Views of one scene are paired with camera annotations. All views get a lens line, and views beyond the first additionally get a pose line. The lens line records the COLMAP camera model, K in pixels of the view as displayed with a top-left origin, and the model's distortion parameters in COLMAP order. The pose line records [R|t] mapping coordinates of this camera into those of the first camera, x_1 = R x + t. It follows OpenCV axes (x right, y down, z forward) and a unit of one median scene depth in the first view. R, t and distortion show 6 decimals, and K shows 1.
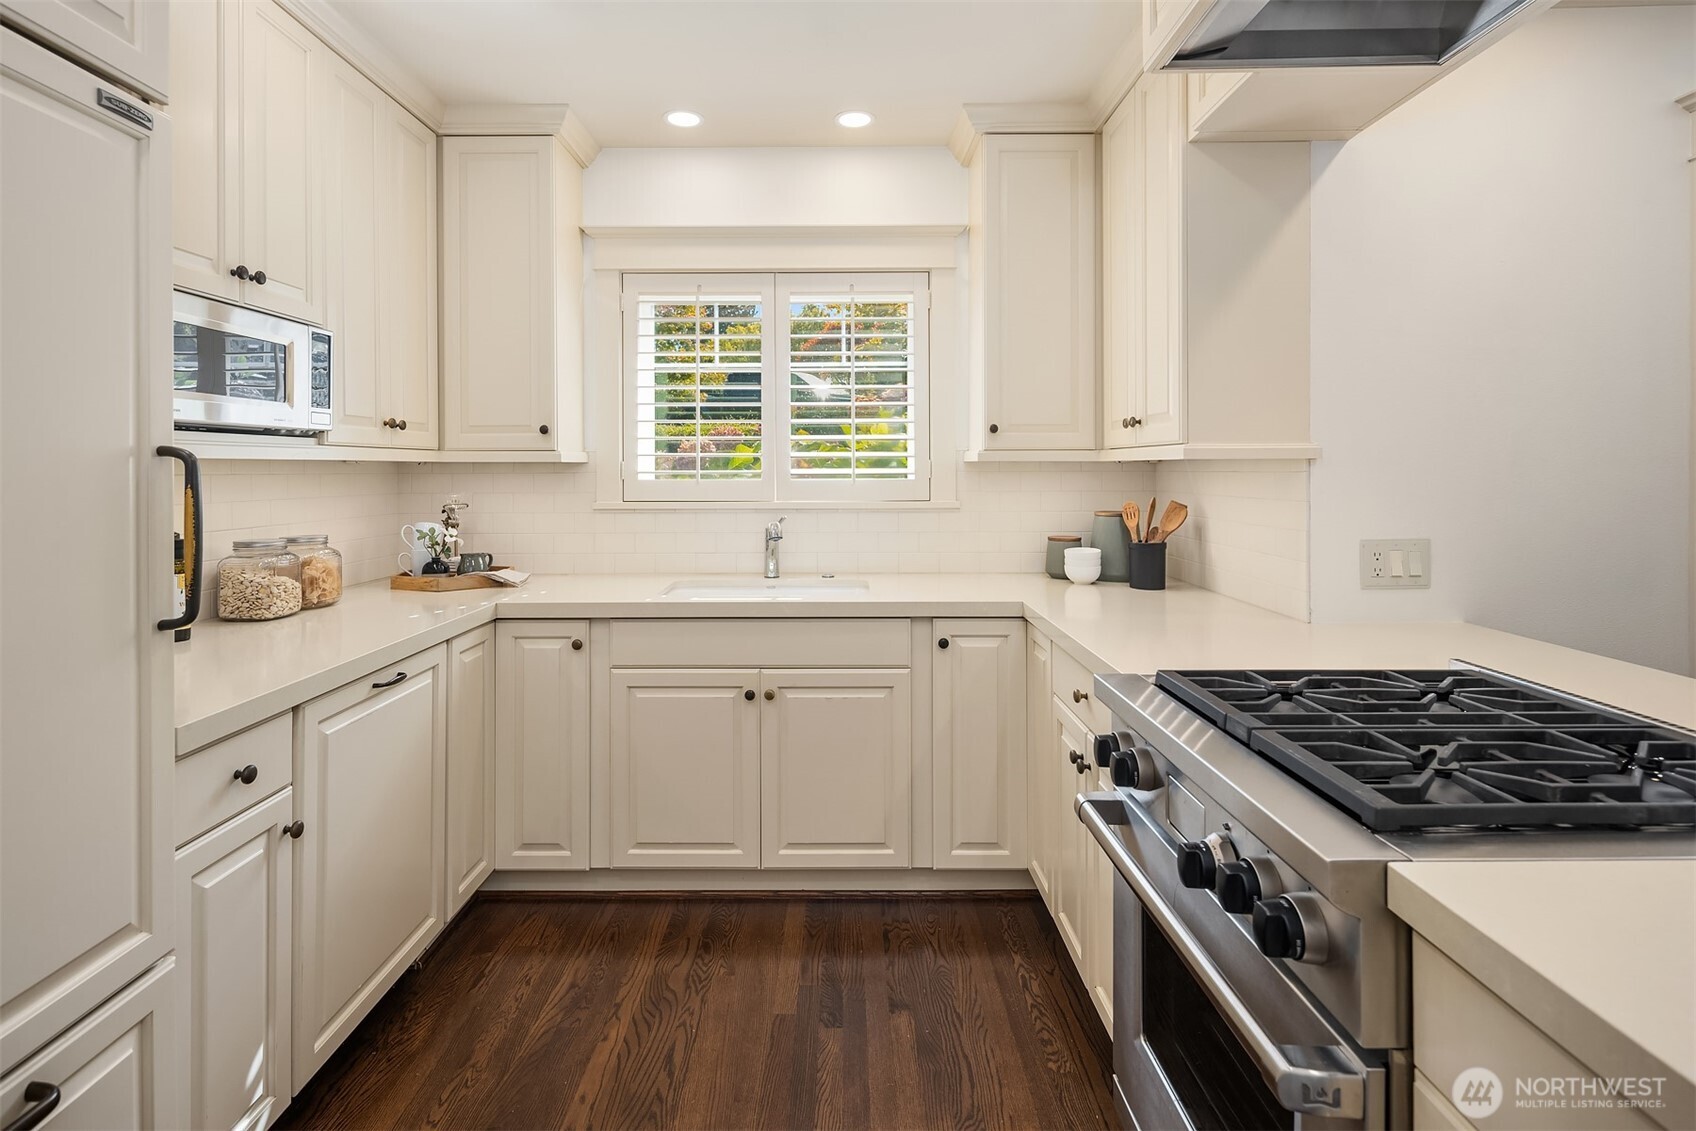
lens RADIAL K [[852.6, 0, 839.5], [0, 852.6, 473.8], [0, 0, 1]] dist [0.013729, -0.000549]
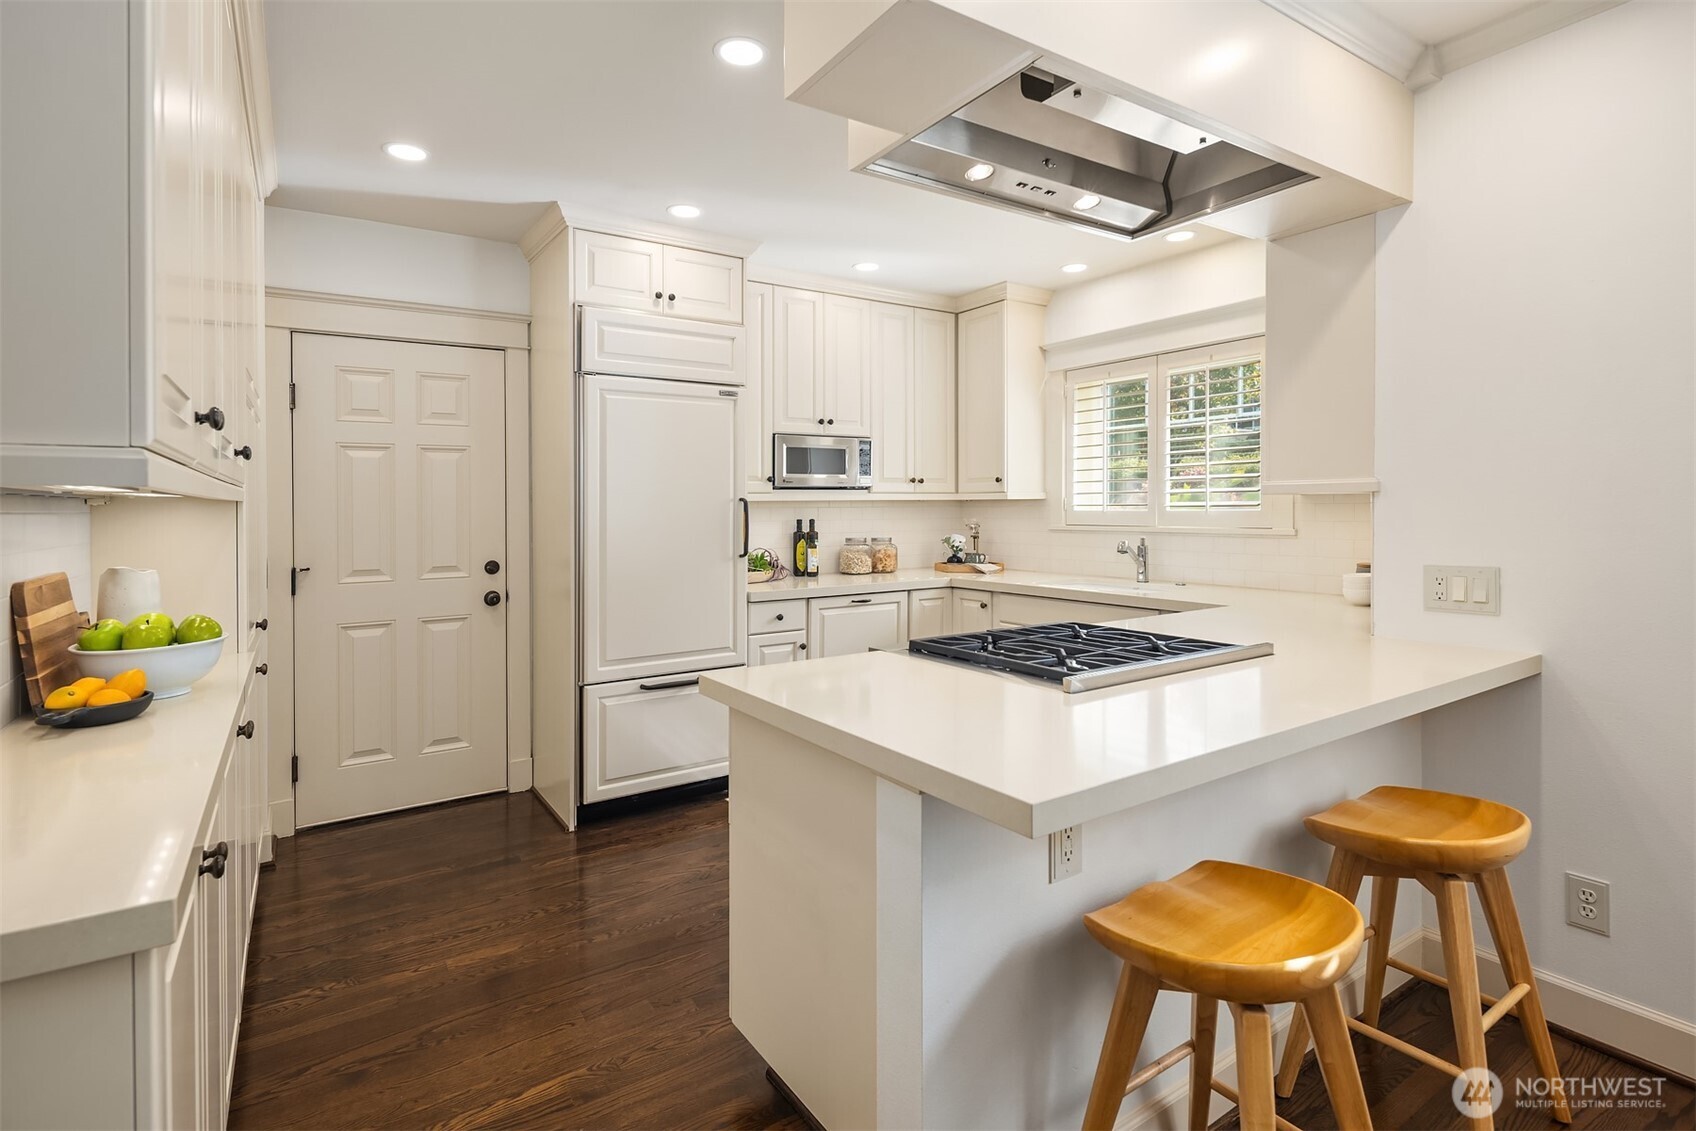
lens RADIAL K [[834.8, 0, 819.8], [0, 834.8, 513.1], [0, 0, 1]] dist [0.000139, -0.000860]
pose [[0.542348, 0.003813, -0.840145, 0.989689], [0.001979, 0.999981, 0.005816, 0.003198], [0.840152, -0.004817, 0.542330, -0.201735]]
